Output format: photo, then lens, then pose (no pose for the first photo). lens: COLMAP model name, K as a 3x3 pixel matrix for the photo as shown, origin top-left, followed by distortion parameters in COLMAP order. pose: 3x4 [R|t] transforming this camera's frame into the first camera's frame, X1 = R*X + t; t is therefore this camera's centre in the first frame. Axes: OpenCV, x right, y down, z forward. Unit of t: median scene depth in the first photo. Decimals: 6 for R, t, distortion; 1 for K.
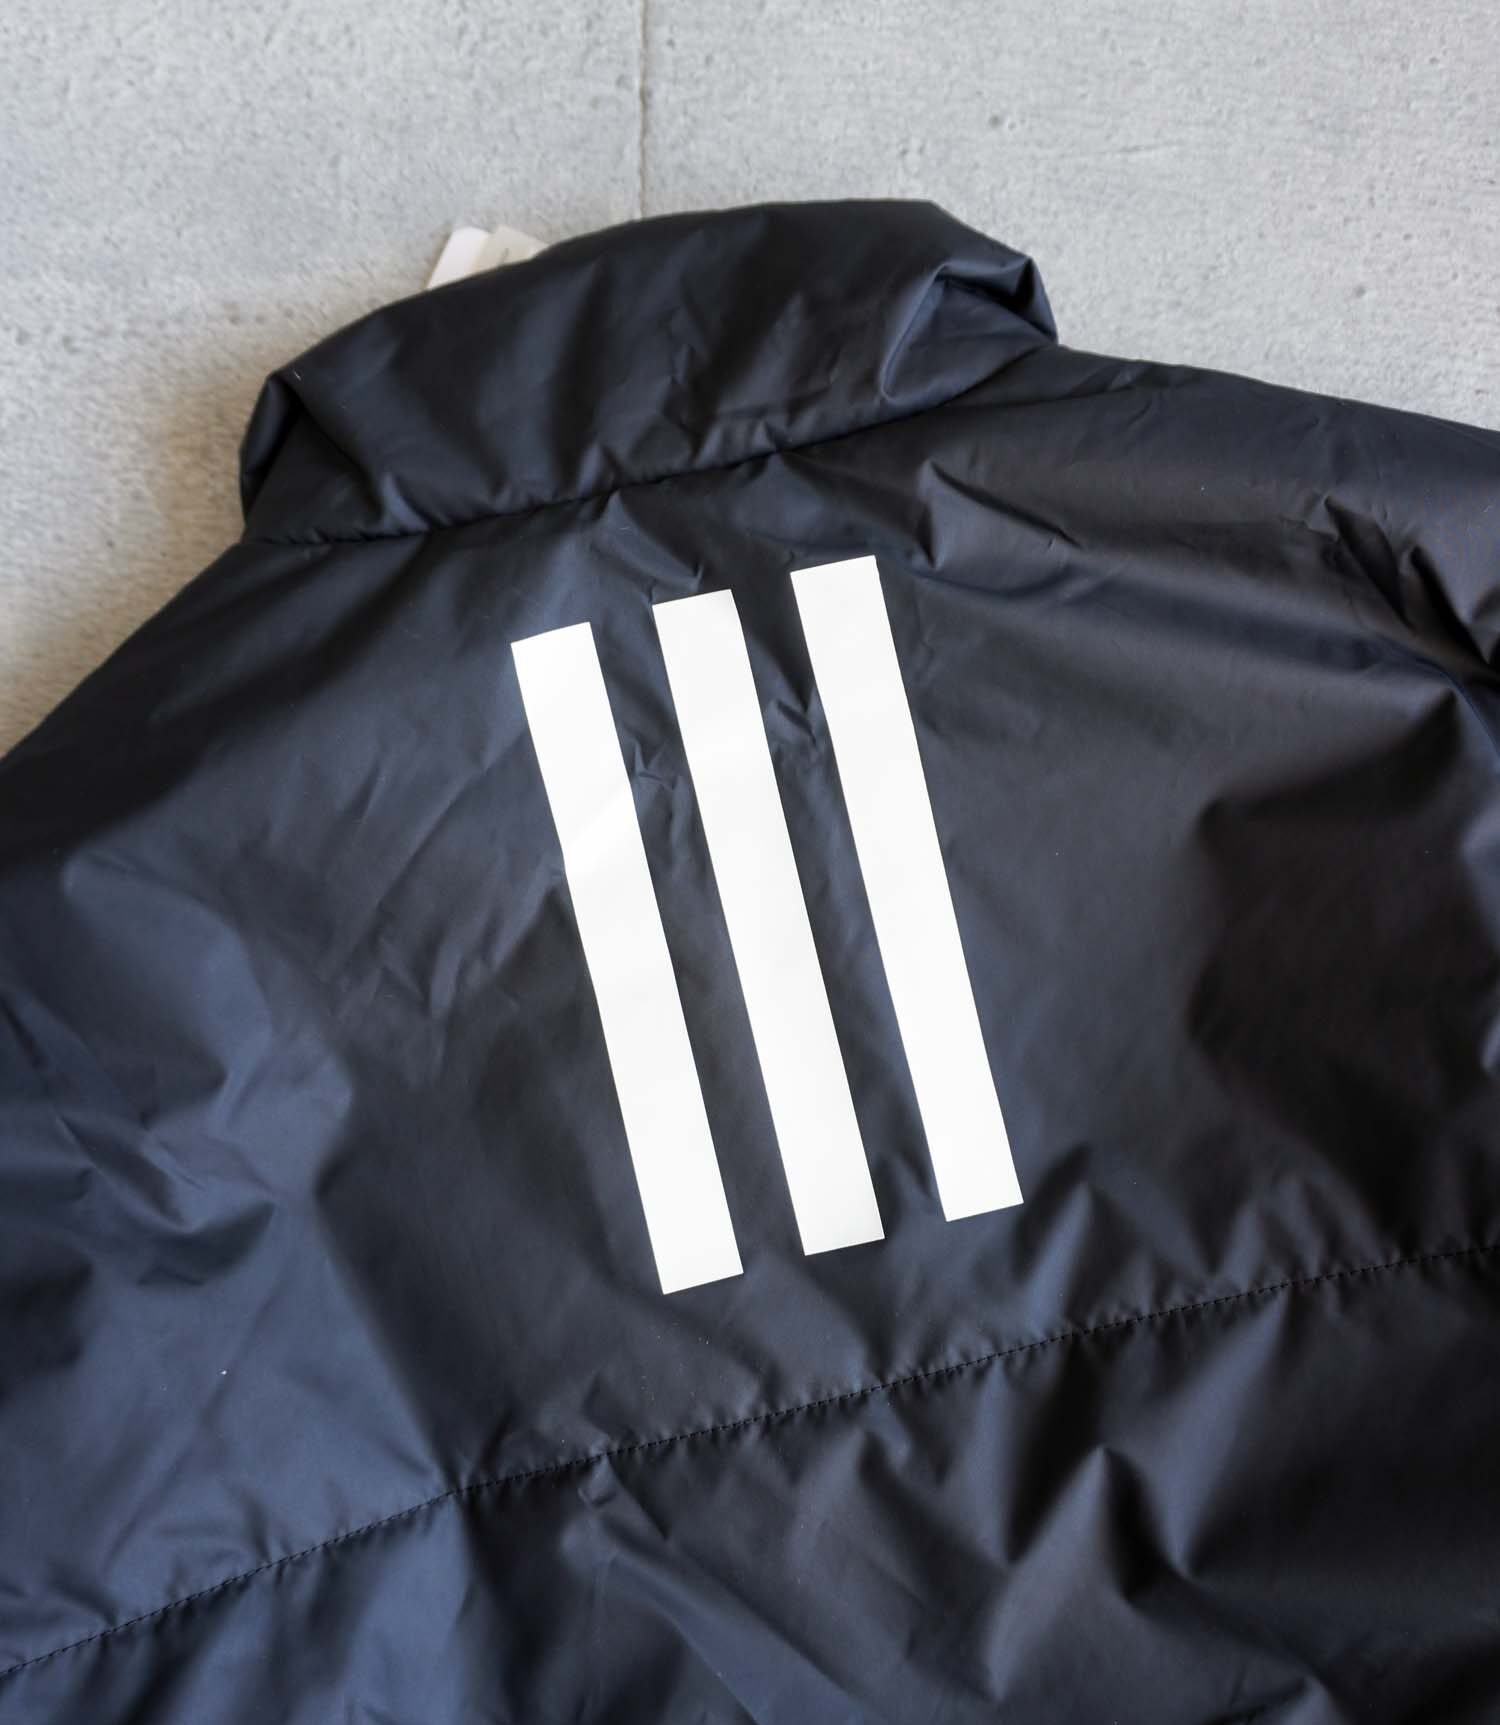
lens RADIAL K [[1396.5, 0, 748.6], [0, 1396.5, 848.7], [0, 0, 1]] dist [-0.033925, 0.019174]
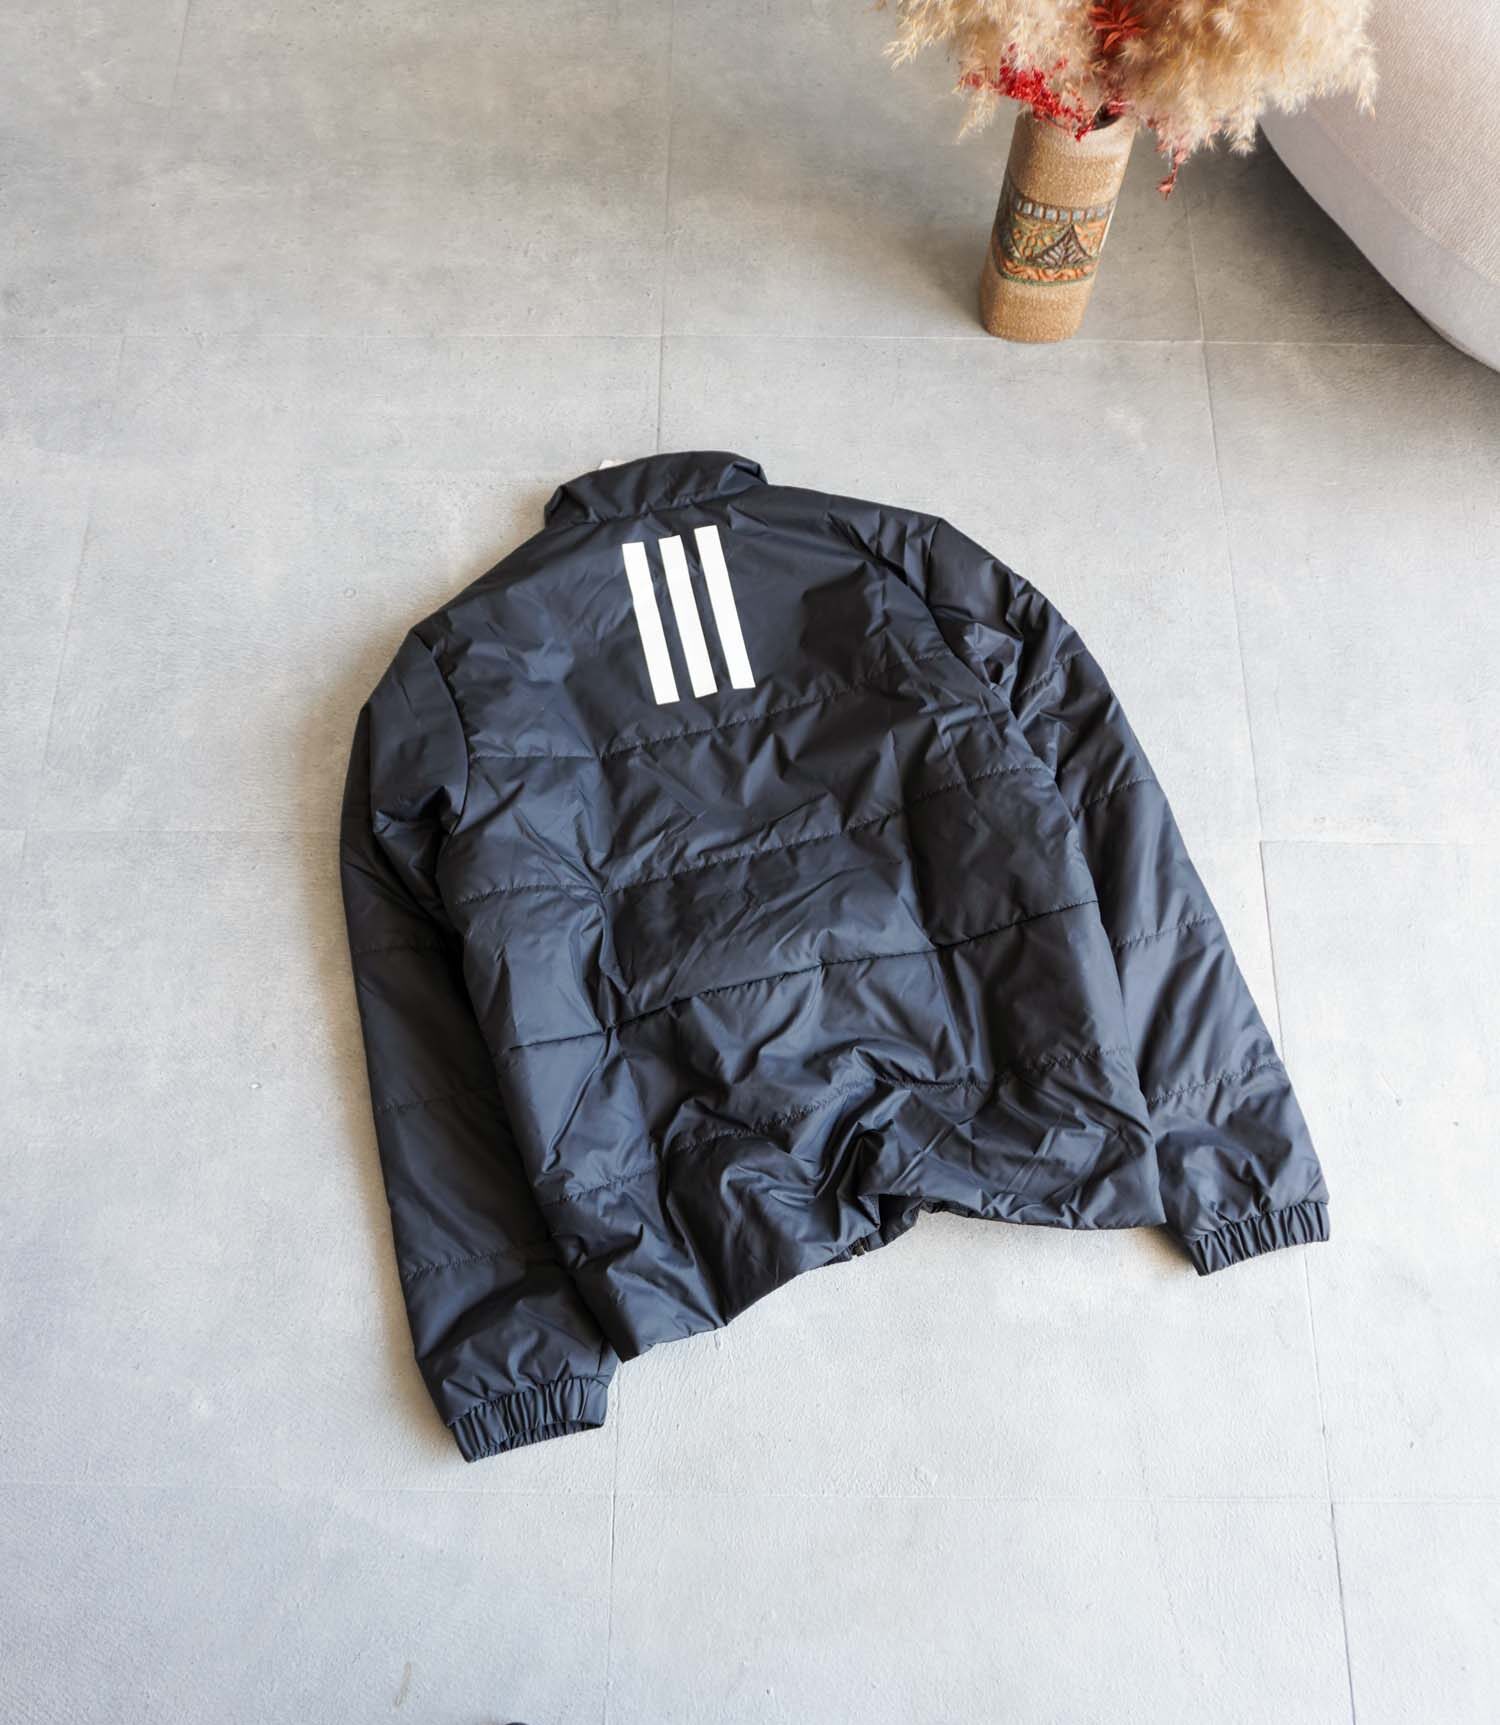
lens RADIAL K [[1396.5, 0, 750.0], [0, 1396.5, 865.8], [0, 0, 1]] dist [-0.033925, 0.019174]
pose [[0.999409, 0.014307, 0.031244, 0.076333], [-0.005047, 0.960467, -0.278349, 1.788346], [-0.033991, 0.278027, 0.959972, -2.491791]]
